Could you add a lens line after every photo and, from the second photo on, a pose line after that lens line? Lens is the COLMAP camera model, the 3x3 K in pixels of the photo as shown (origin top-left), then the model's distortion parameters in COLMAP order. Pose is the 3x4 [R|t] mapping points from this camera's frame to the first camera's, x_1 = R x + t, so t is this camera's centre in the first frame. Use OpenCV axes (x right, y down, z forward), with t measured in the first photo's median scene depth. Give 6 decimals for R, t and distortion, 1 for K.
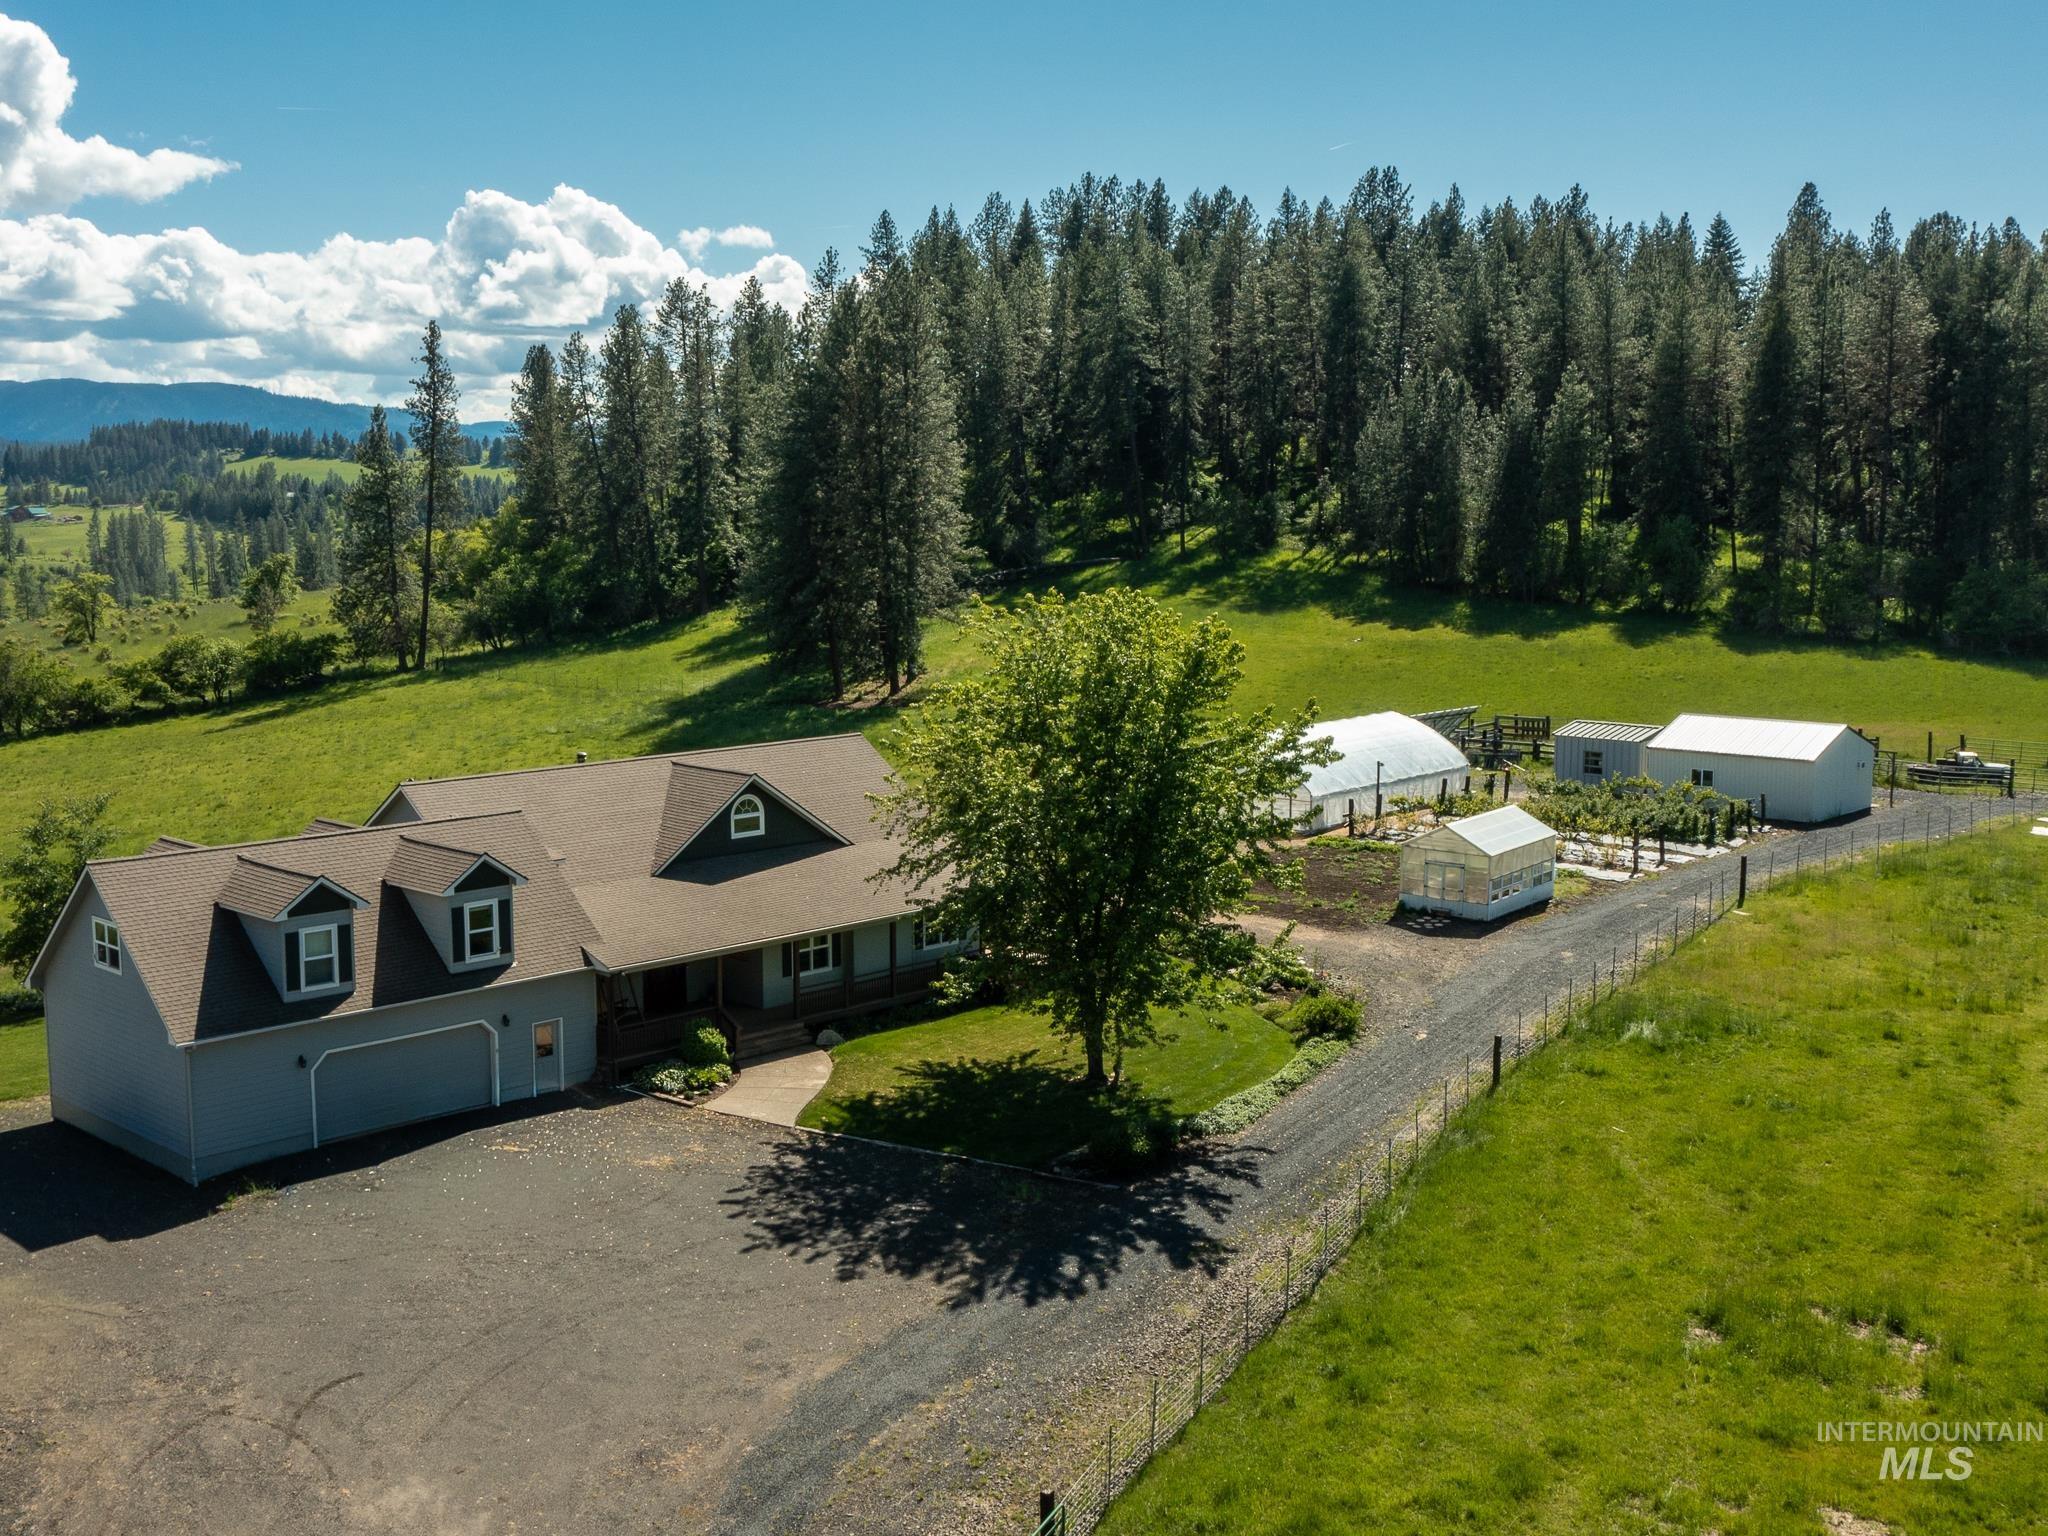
lens RADIAL K [[1986.7, 0, 1025.7], [0, 1986.7, 773.5], [0, 0, 1]] dist [-0.001142, 0.000000]
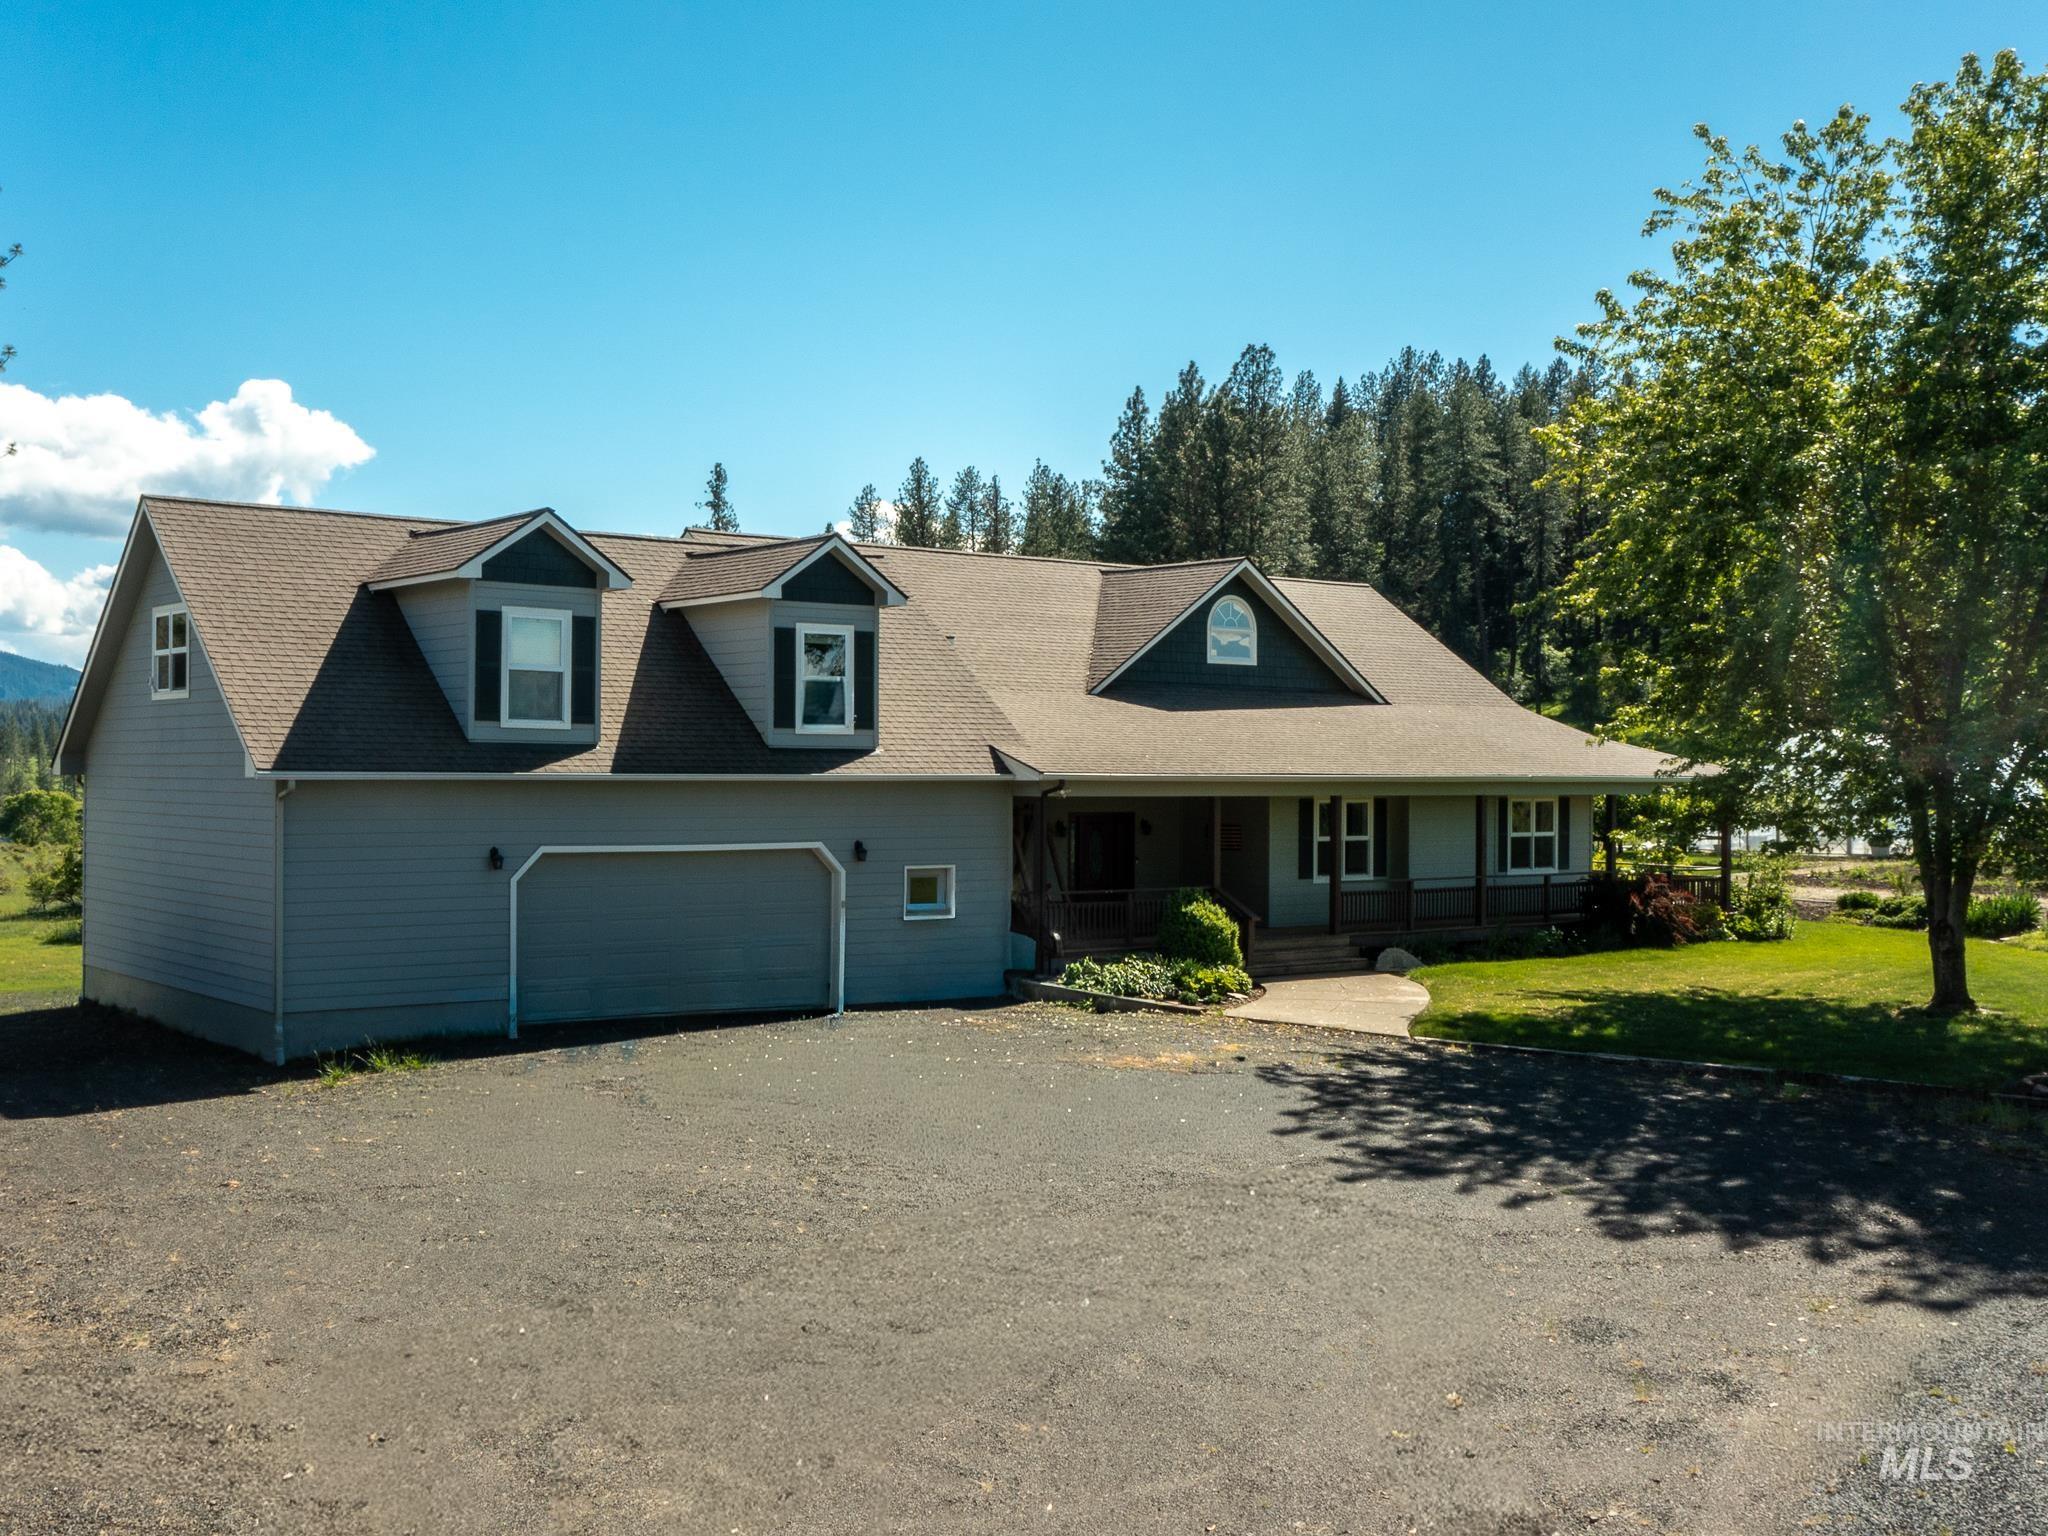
lens RADIAL K [[2137.5, 0, 1024.4], [0, 2137.5, 762.9], [0, 0, 1]] dist [-0.006553, 0.000000]
pose [[0.990145, 0.009424, -0.139730, -0.130574], [-0.025097, 0.993522, -0.110830, 0.160870], [0.137780, 0.113245, 0.983968, 0.409735]]
